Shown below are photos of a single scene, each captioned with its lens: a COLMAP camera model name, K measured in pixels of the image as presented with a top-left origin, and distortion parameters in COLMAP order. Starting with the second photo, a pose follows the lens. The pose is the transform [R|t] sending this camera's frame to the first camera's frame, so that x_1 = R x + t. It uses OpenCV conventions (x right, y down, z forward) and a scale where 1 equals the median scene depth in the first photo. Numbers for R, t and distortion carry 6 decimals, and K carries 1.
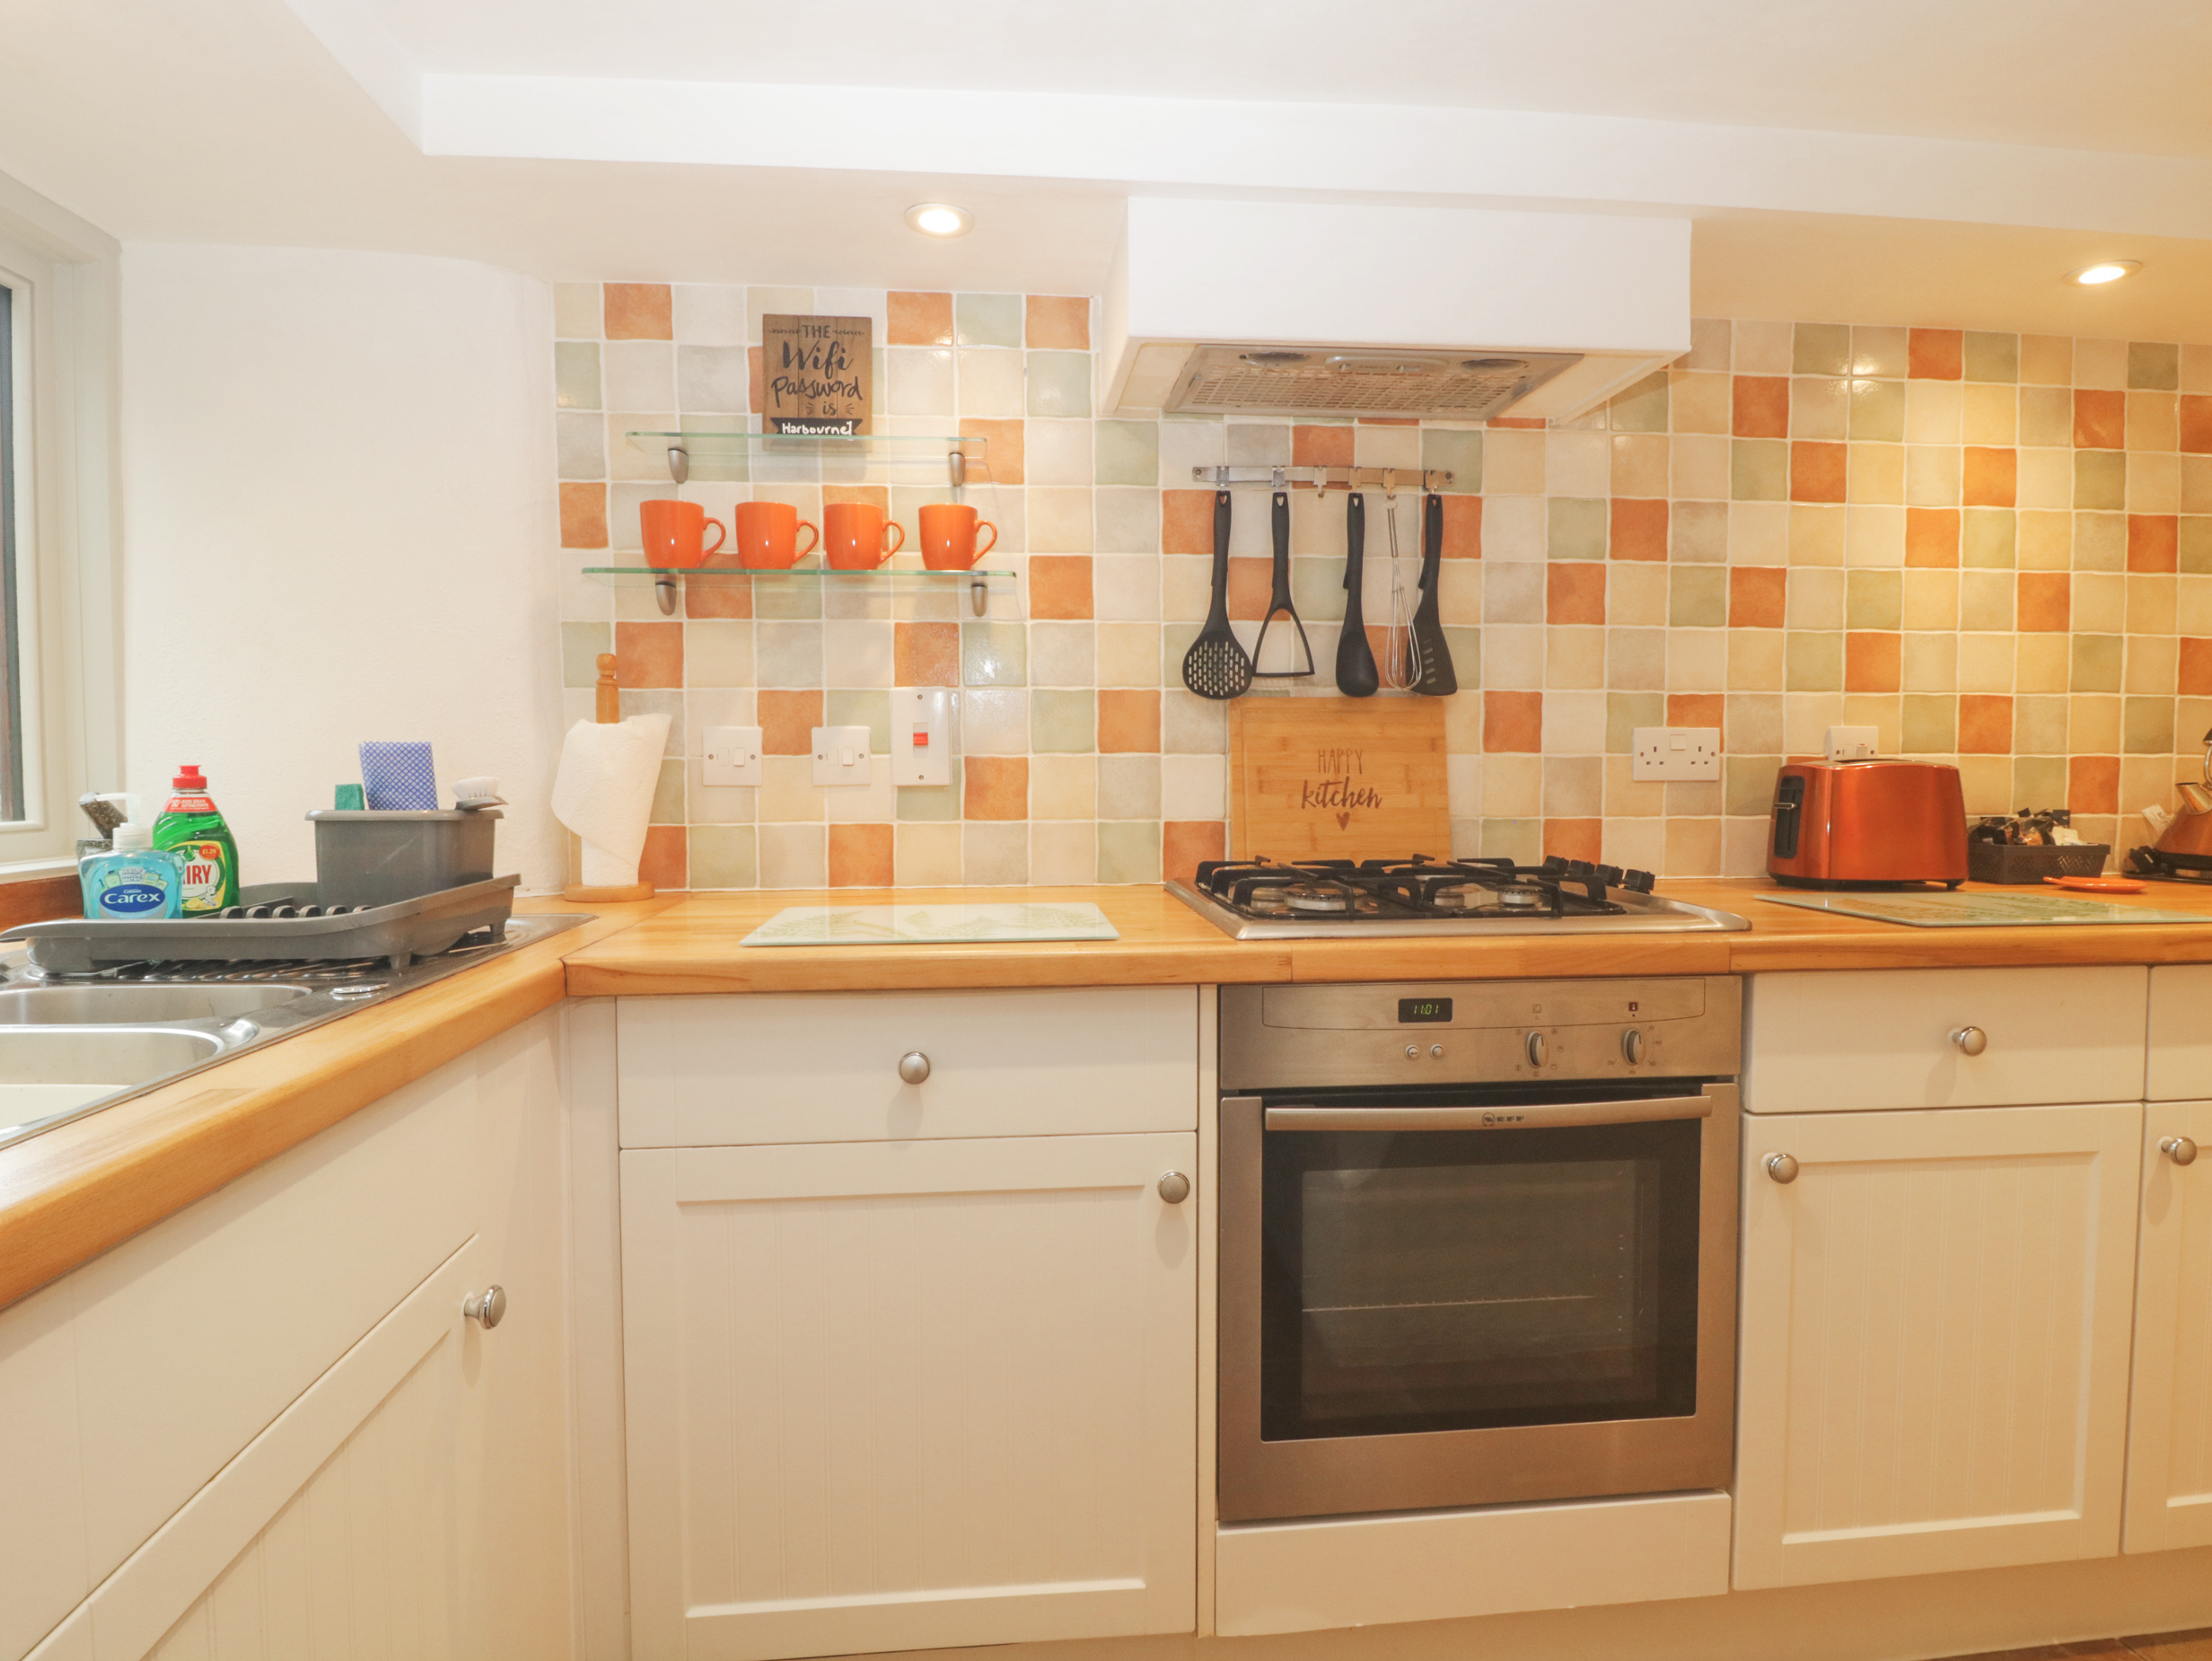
lens RADIAL K [[1147.2, 0, 1089.7], [0, 1147.2, 800.6], [0, 0, 1]] dist [0.001846, -0.014588]
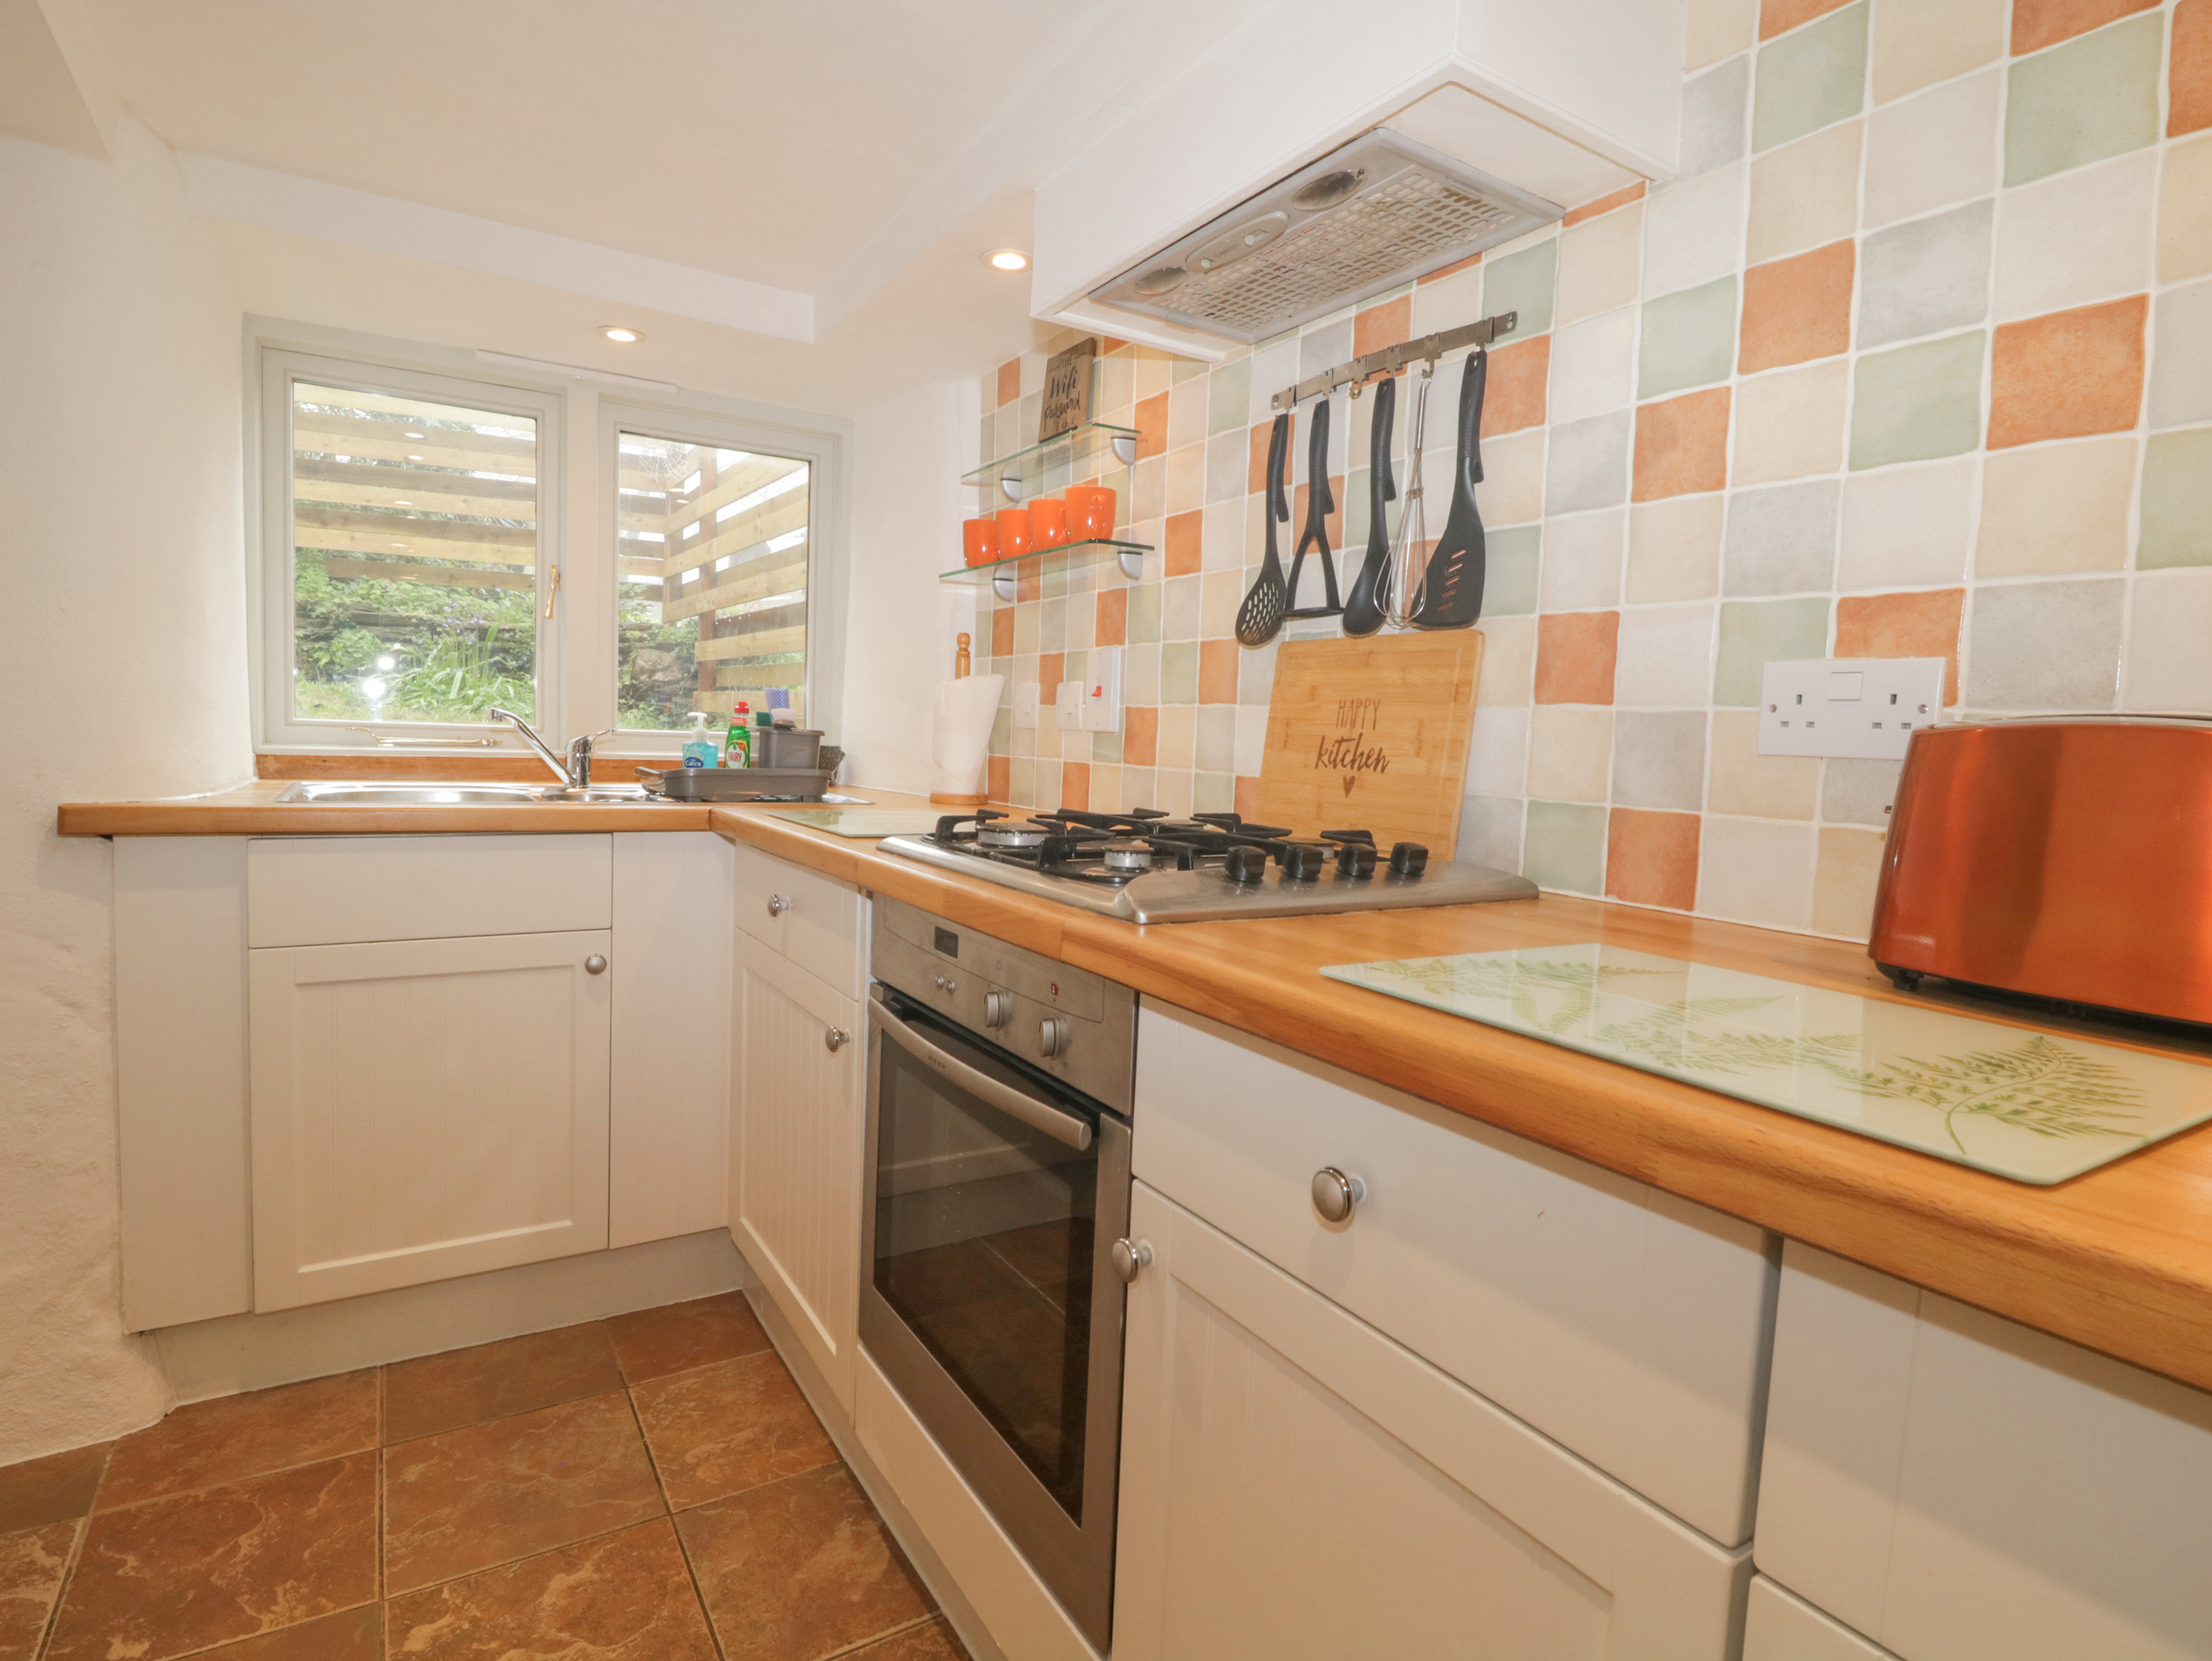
lens RADIAL K [[1147.2, 0, 1089.7], [0, 1147.2, 800.6], [0, 0, 1]] dist [0.001846, -0.014588]
pose [[0.445421, 0.074100, -0.892250, 0.873256], [-0.068172, 0.996483, 0.048724, 0.000662], [0.892722, 0.039124, 0.448906, 0.463664]]
